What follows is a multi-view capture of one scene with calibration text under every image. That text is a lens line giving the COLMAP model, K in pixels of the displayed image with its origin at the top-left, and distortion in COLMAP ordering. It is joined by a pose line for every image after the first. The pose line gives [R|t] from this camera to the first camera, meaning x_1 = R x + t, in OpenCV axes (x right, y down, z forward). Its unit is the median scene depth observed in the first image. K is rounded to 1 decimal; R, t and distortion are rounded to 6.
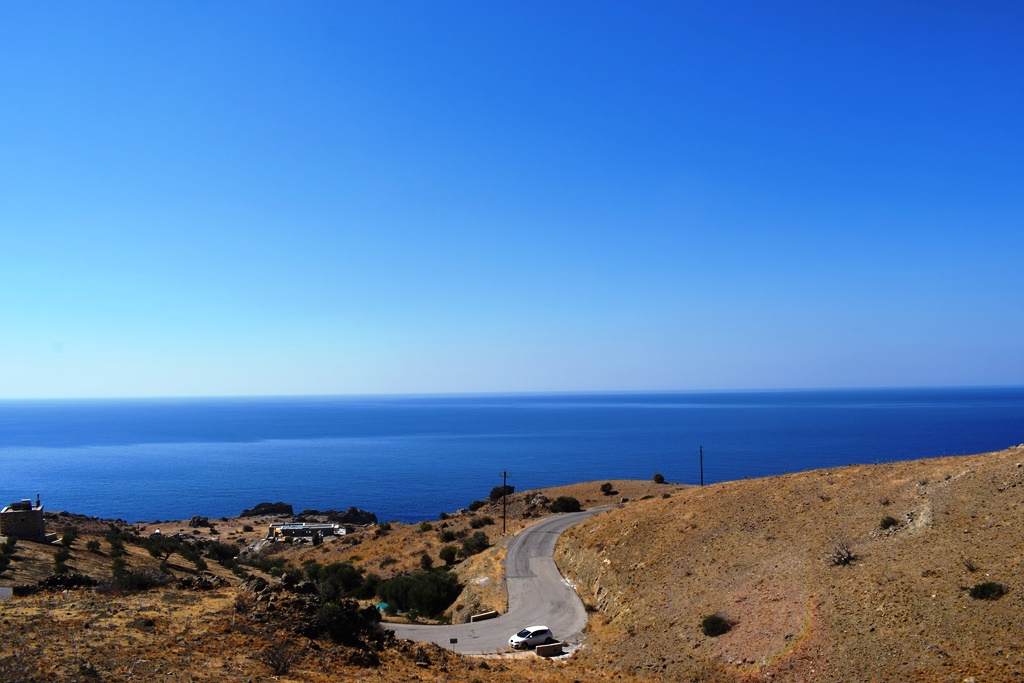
lens RADIAL K [[795.7, 0, 515.3], [0, 795.7, 347.9], [0, 0, 1]] dist [-0.099949, 0.017810]
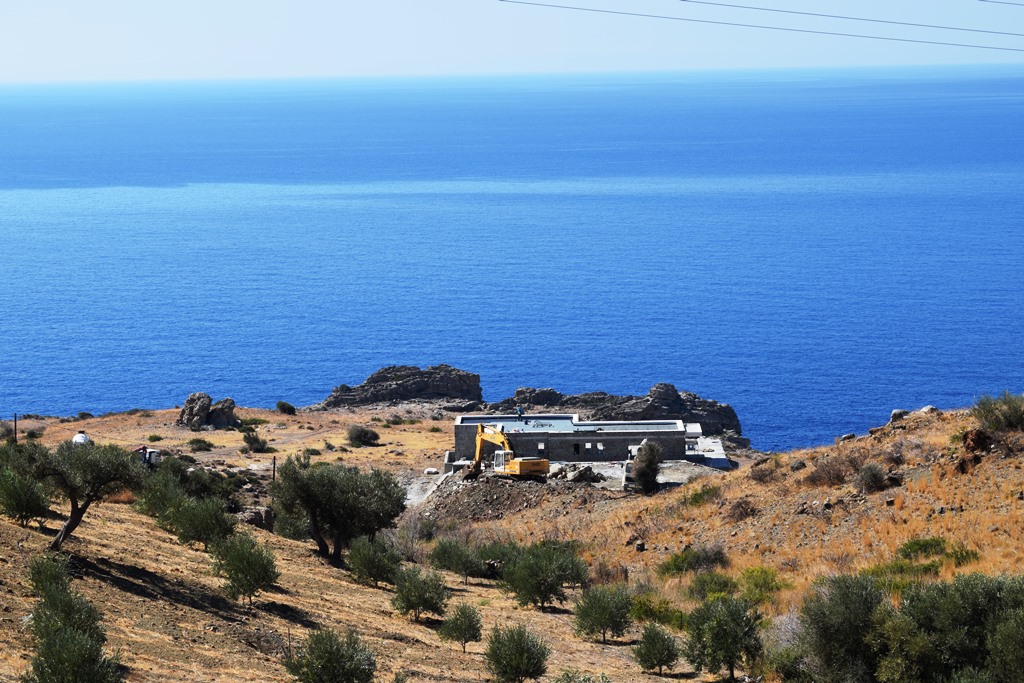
lens RADIAL K [[2325.7, 0, 494.6], [0, 2325.7, 361.8], [0, 0, 1]] dist [0.079915, 0.000000]
pose [[0.967767, 0.025463, -0.250557, -0.094943], [0.020250, 0.983787, 0.178192, 0.060420], [0.251032, -0.177522, 0.951561, 0.224135]]
